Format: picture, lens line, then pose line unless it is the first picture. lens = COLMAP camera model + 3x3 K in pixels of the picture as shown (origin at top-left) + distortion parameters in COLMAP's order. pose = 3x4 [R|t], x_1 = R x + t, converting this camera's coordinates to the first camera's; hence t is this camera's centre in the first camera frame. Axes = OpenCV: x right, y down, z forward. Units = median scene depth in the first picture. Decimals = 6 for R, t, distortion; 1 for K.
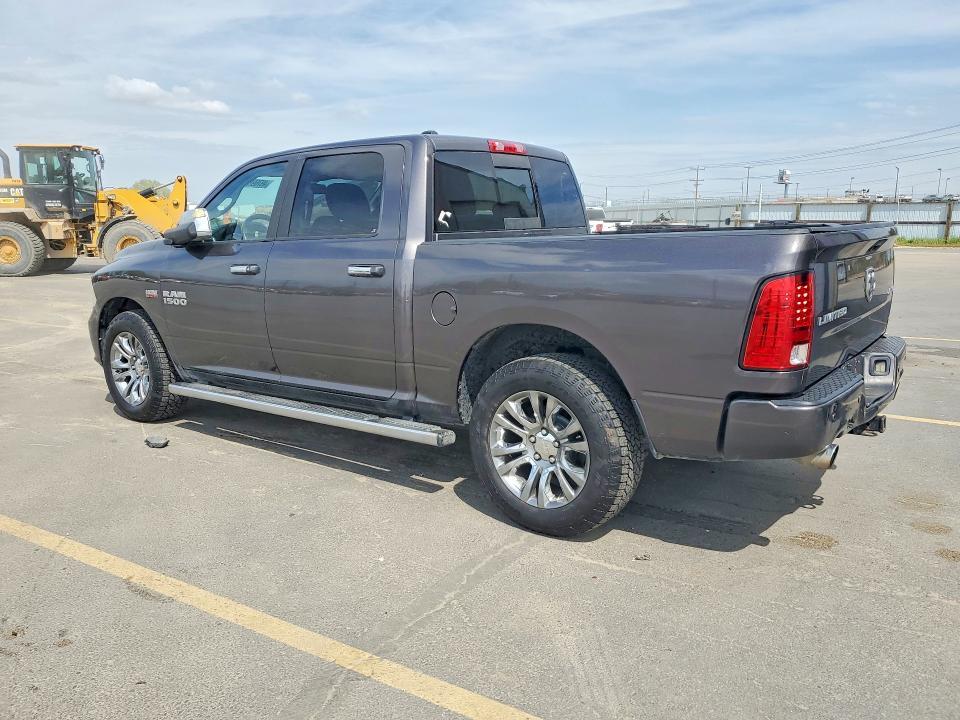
lens RADIAL K [[766.4, 0, 472.0], [0, 766.4, 358.4], [0, 0, 1]] dist [0.015919, -0.007546]
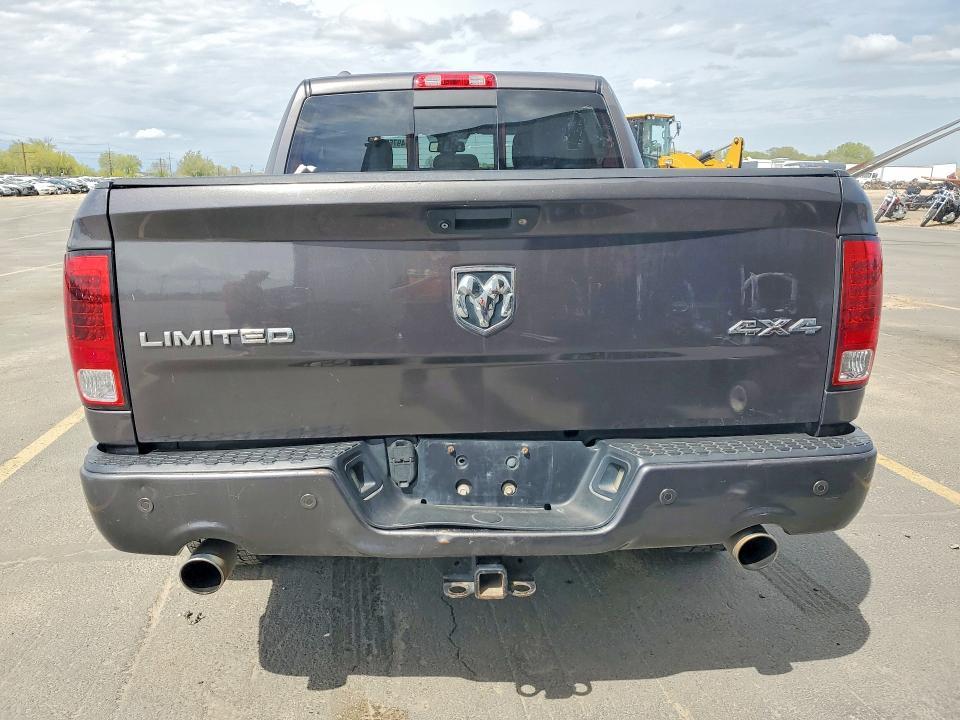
lens RADIAL K [[766.4, 0, 473.1], [0, 766.4, 359.2], [0, 0, 1]] dist [0.015919, -0.007546]
pose [[0.631014, 0.164429, -0.758145, 0.184181], [-0.131736, 0.985798, 0.104157, -0.021775], [0.764504, 0.034150, 0.643714, 0.140764]]
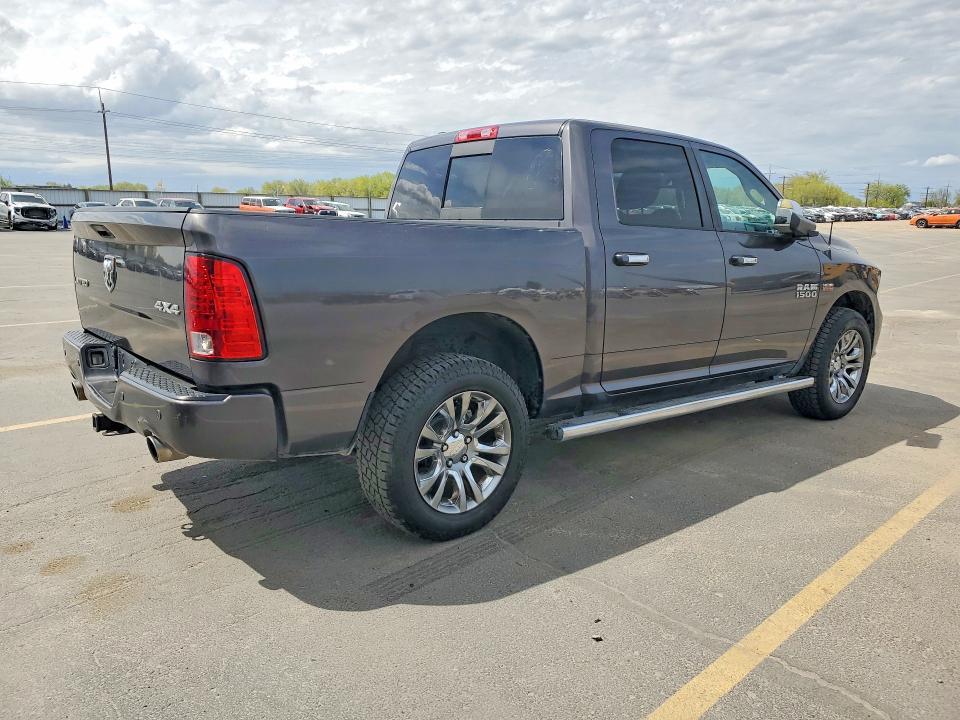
lens RADIAL K [[766.4, 0, 481.9], [0, 766.4, 365.1], [0, 0, 1]] dist [0.015919, -0.007546]
pose [[-0.240277, 0.183071, -0.953285, 0.271930], [-0.184913, 0.955439, 0.230093, -0.059045], [0.952929, 0.231561, -0.195718, 0.337631]]
